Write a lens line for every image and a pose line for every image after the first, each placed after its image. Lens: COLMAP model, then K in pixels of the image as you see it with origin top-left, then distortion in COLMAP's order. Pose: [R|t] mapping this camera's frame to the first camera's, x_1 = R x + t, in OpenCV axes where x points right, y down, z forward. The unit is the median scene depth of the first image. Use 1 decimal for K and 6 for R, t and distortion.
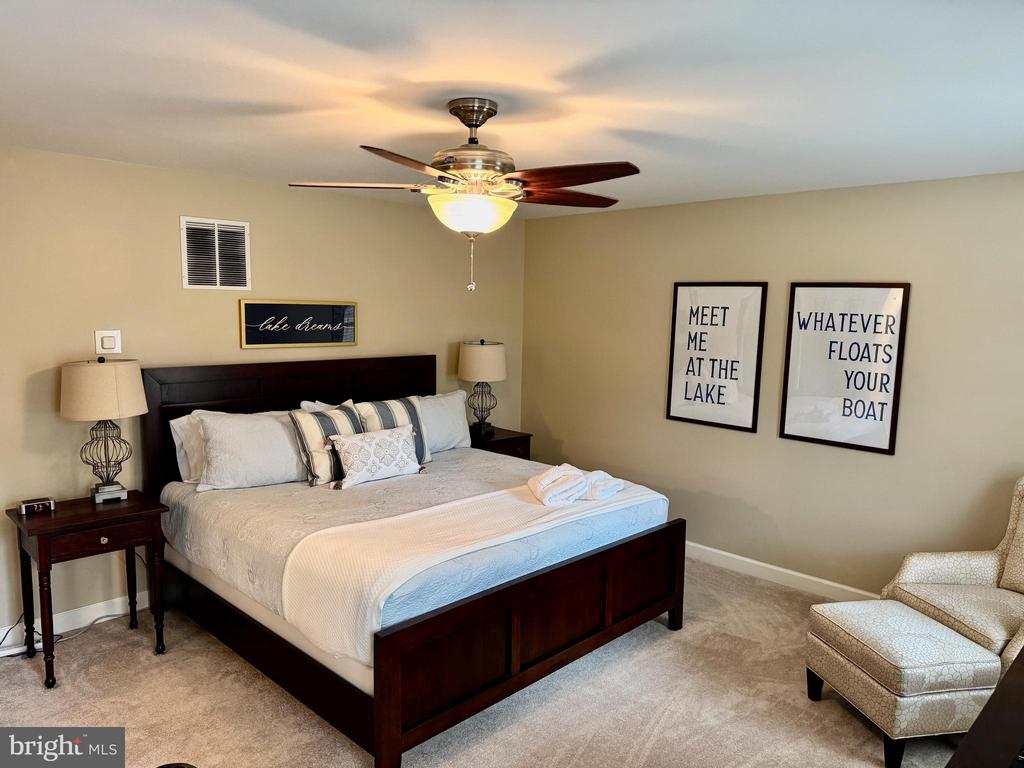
lens RADIAL K [[707.0, 0, 506.6], [0, 707.0, 392.9], [0, 0, 1]] dist [0.137786, -0.213494]
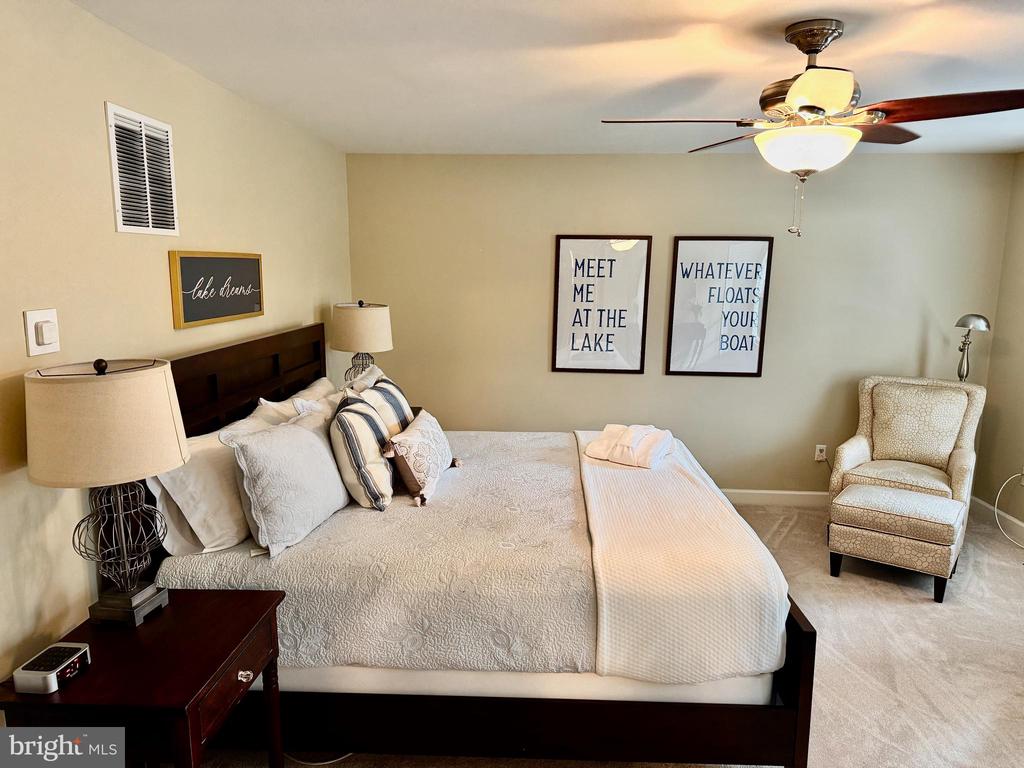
lens RADIAL K [[707.0, 0, 506.6], [0, 707.0, 392.9], [0, 0, 1]] dist [0.137786, -0.213494]
pose [[0.747694, -0.129741, 0.651246, -0.528996], [0.090491, 0.991486, 0.093631, -0.036927], [-0.657849, -0.011075, 0.753068, 0.310704]]
